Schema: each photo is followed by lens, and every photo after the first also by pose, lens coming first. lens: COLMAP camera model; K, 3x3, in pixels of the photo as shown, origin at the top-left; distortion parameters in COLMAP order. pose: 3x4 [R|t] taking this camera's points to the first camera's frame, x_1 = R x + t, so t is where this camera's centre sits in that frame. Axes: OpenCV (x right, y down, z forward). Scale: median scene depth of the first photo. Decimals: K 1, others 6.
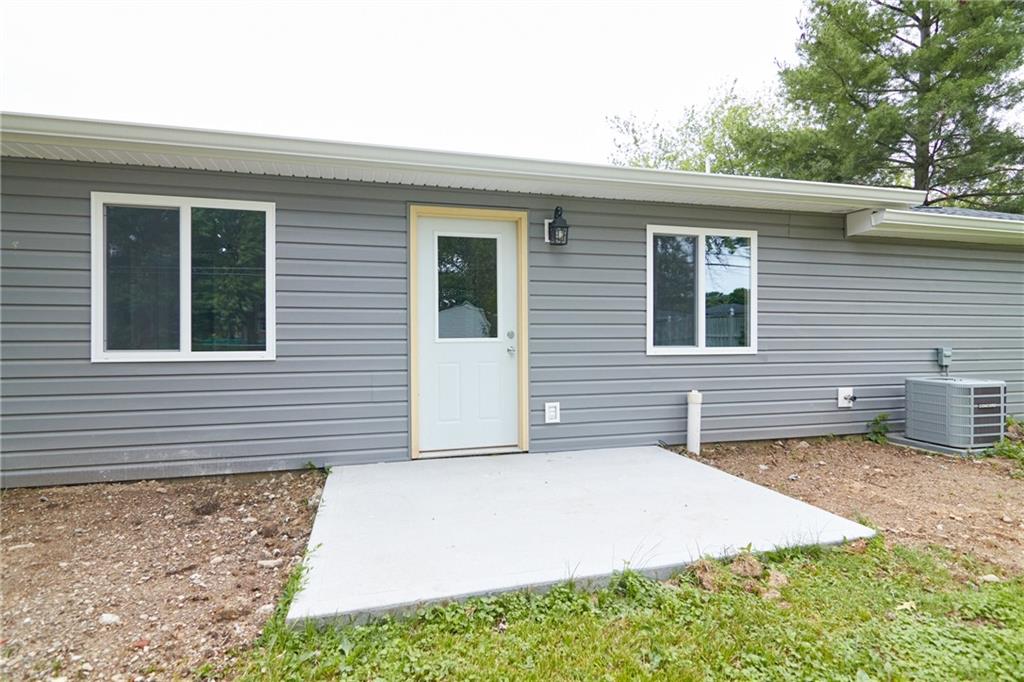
lens RADIAL K [[520.5, 0, 506.1], [0, 520.5, 340.3], [0, 0, 1]] dist [0.000654, -0.001257]
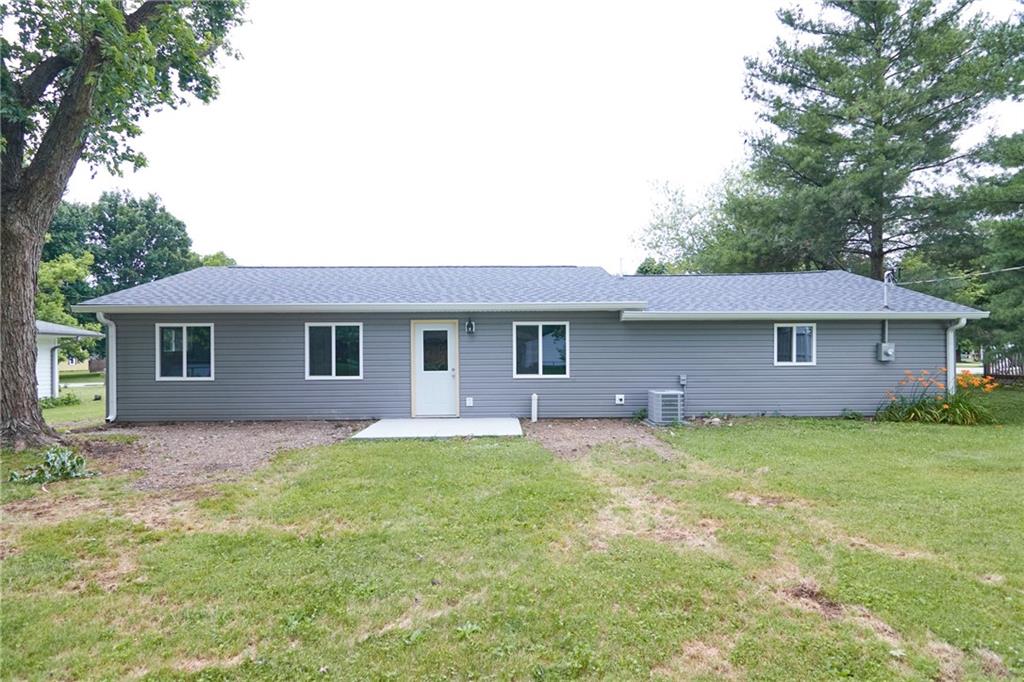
lens RADIAL K [[497.9, 0, 510.9], [0, 497.9, 356.5], [0, 0, 1]] dist [-0.000150, -0.000598]
pose [[0.971625, -0.000644, -0.236526, 0.837159], [0.001852, 0.999986, 0.004883, -0.084044], [0.236520, -0.005182, 0.971613, -1.221616]]
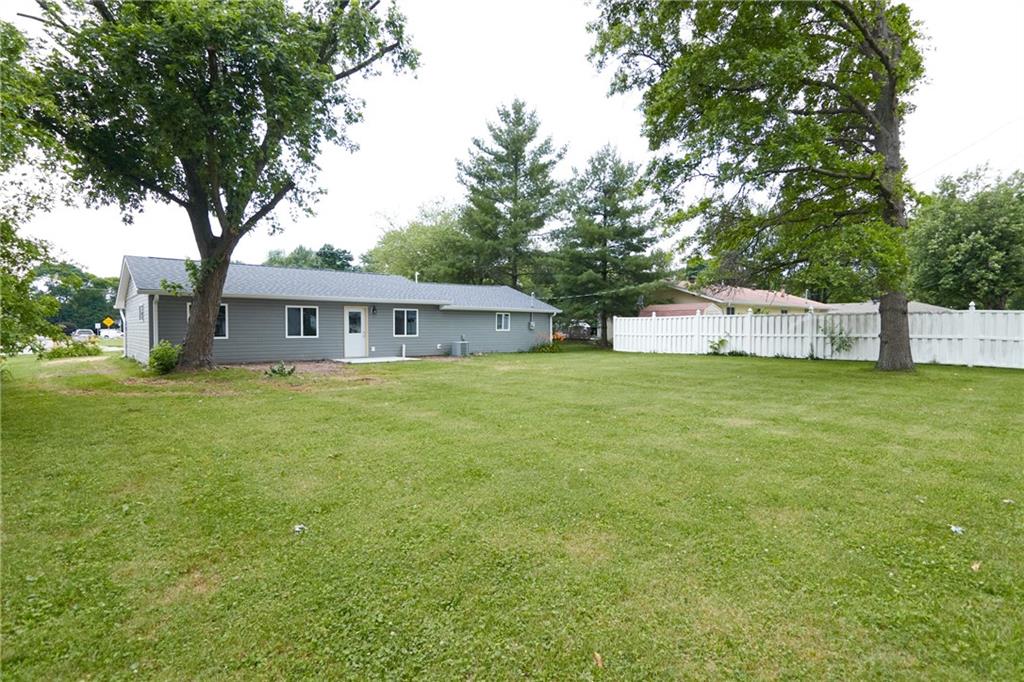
lens RADIAL K [[520.5, 0, 506.1], [0, 520.5, 340.3], [0, 0, 1]] dist [0.000654, -0.001257]
pose [[0.901355, -0.010987, 0.432941, -0.877599], [0.008789, 0.999936, 0.007078, 0.038085], [-0.432992, -0.002575, 0.901394, -3.814053]]
